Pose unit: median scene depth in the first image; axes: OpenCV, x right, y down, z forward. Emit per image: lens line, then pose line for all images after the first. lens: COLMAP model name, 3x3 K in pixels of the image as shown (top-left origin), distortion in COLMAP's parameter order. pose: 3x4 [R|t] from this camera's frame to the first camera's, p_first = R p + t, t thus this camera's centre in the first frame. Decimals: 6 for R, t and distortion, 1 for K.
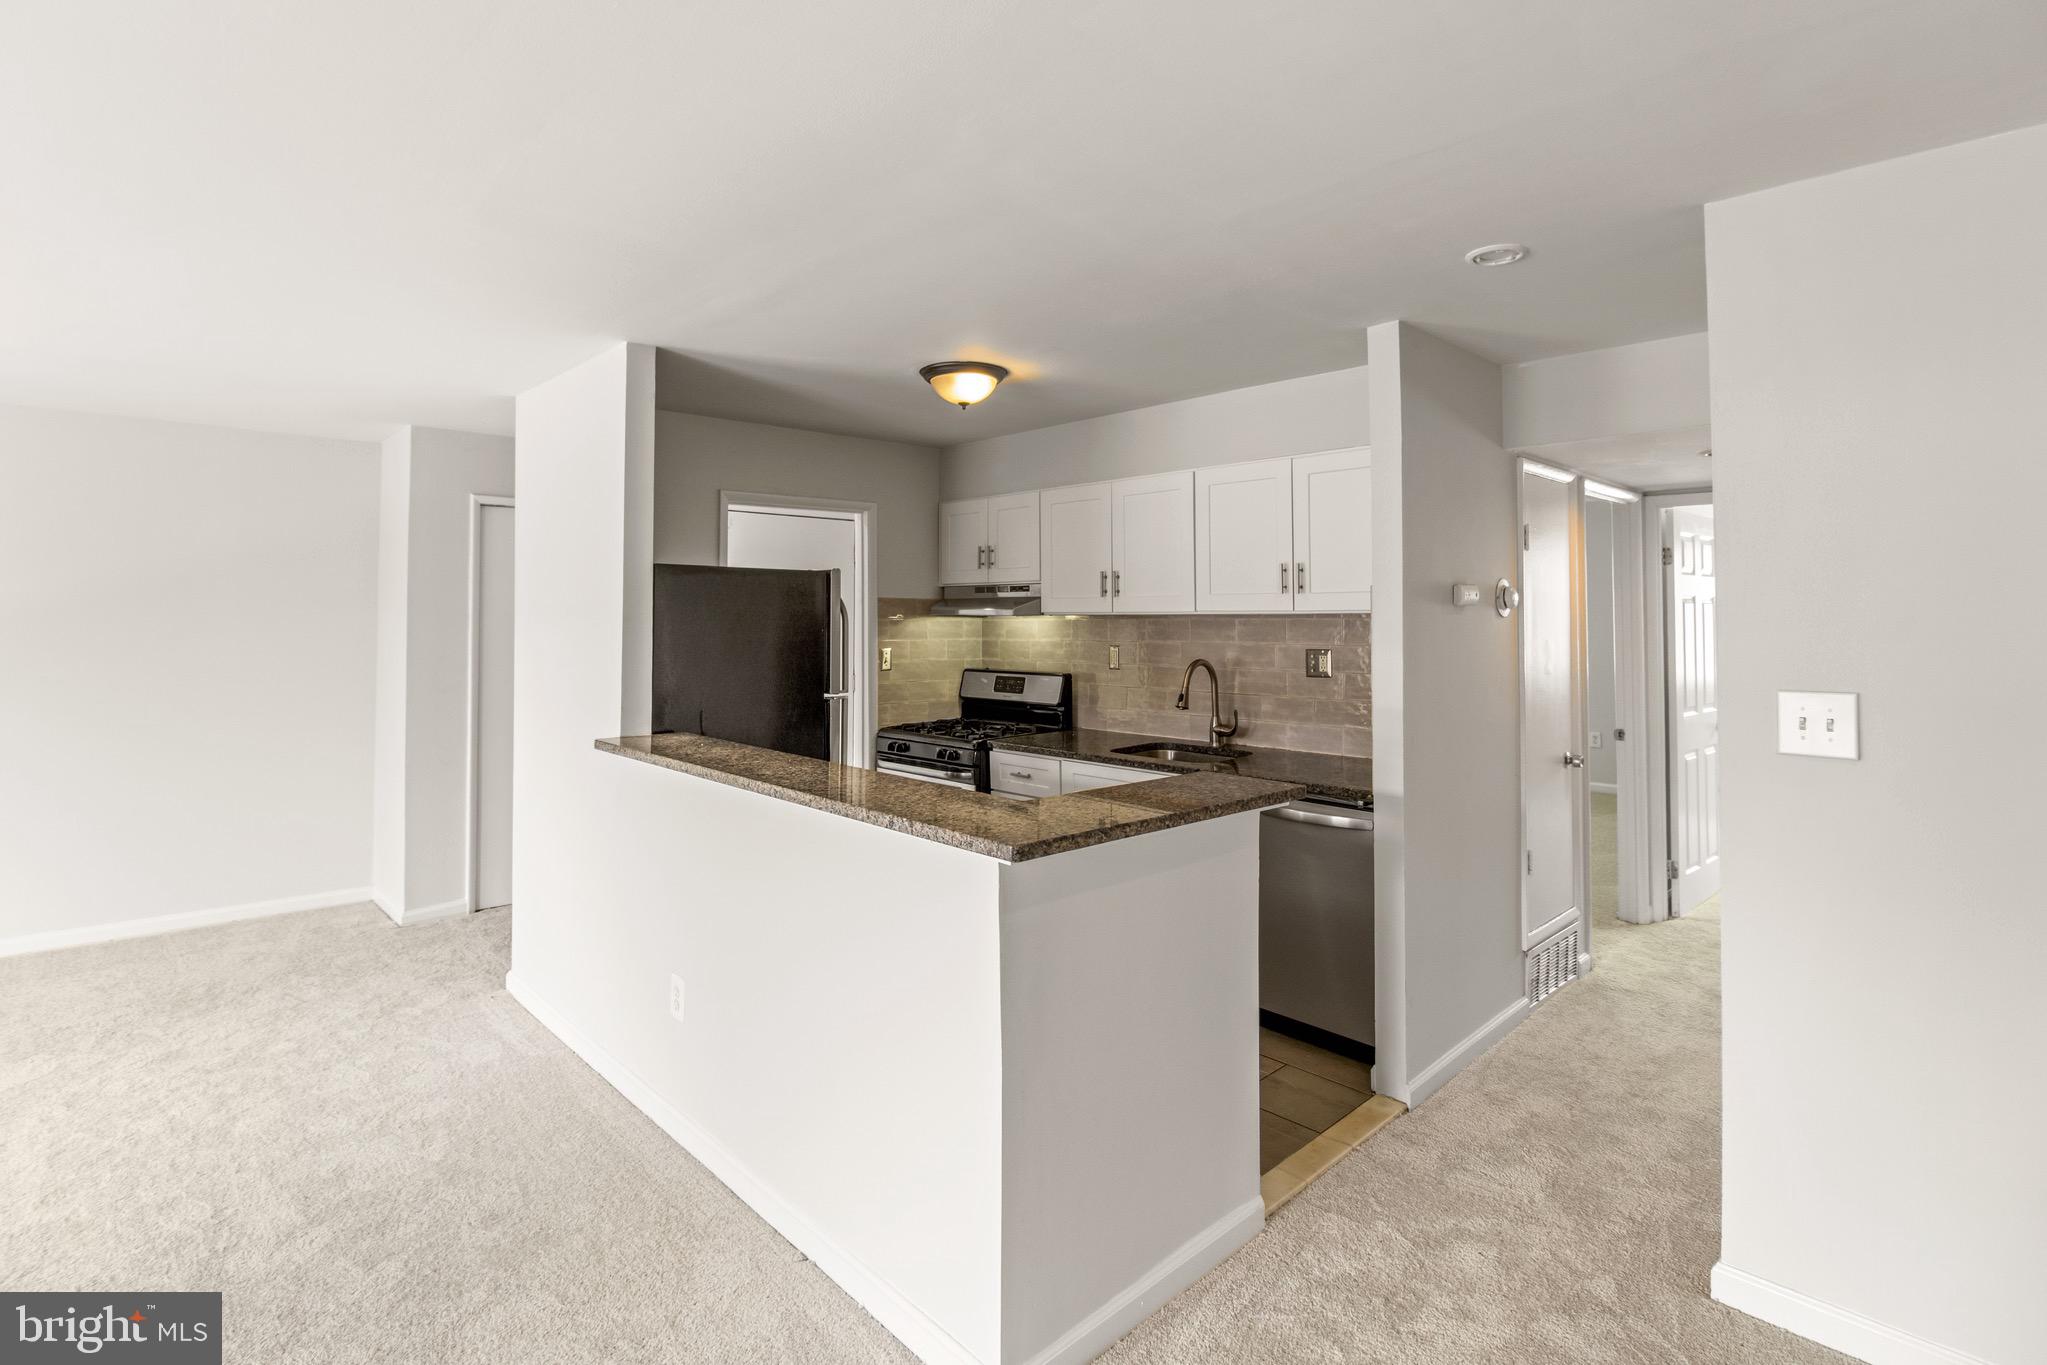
lens RADIAL K [[986.1, 0, 1027.3], [0, 986.1, 585.0], [0, 0, 1]] dist [-0.031553, -0.000196]
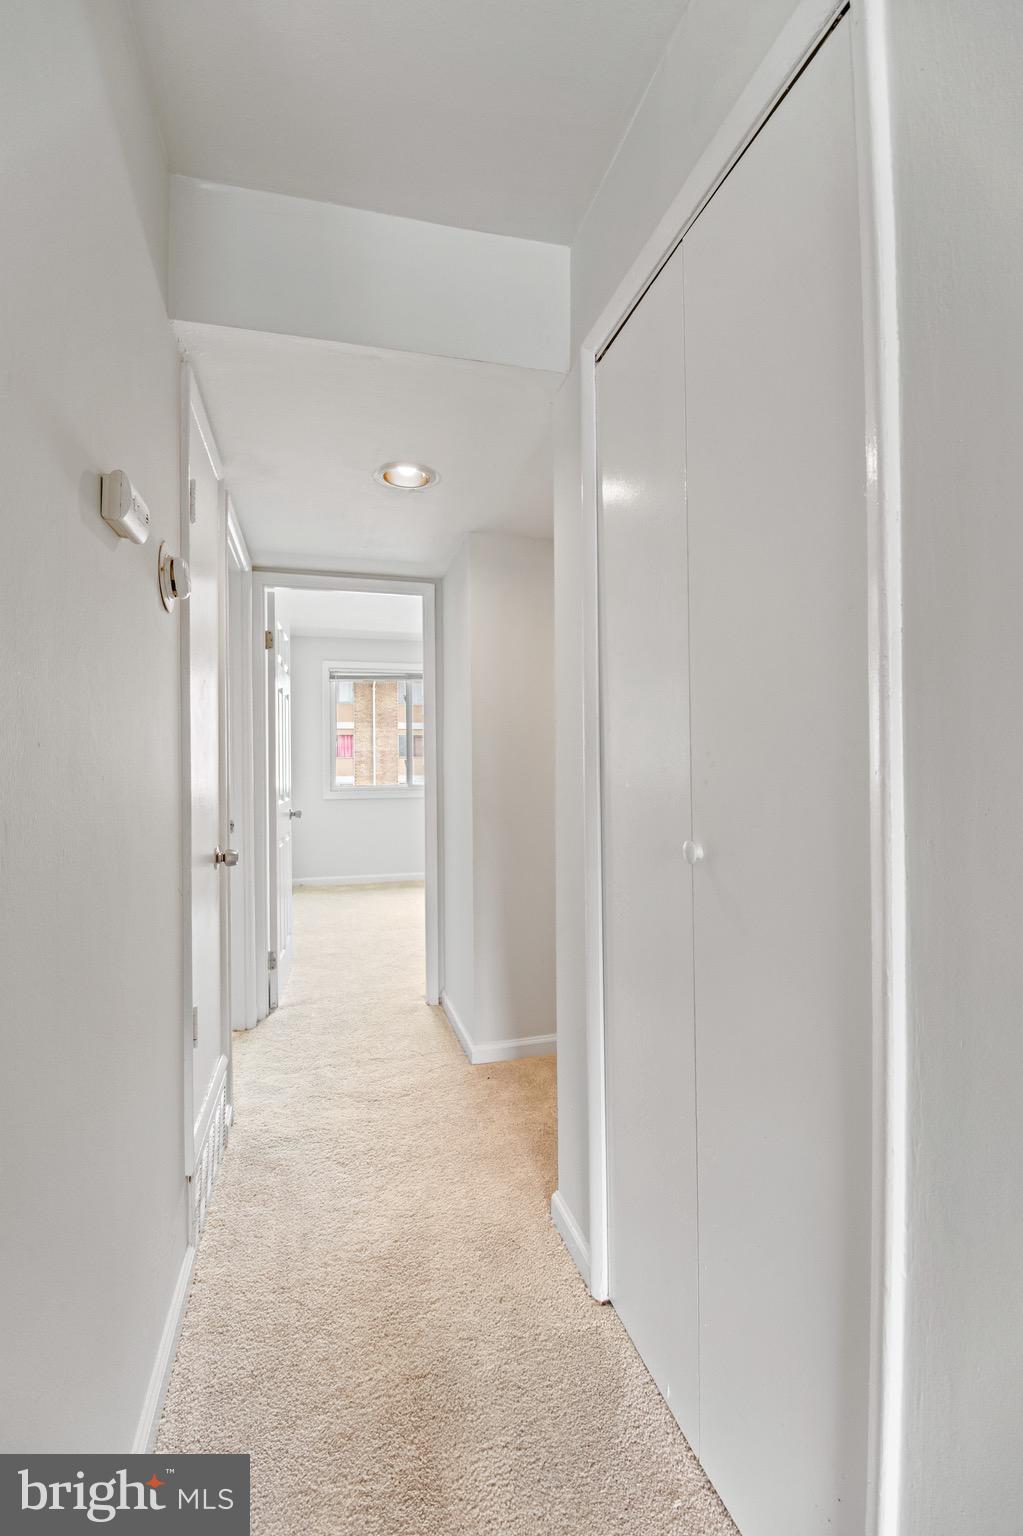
lens RADIAL K [[688.2, 0, 511.5], [0, 688.2, 768.0], [0, 0, 1]] dist [-0.010882, -0.000405]
pose [[0.467654, -0.004439, 0.883900, 0.160408], [-0.027660, 0.999424, 0.019653, 0.075281], [-0.883479, -0.033639, 0.467262, 0.443738]]
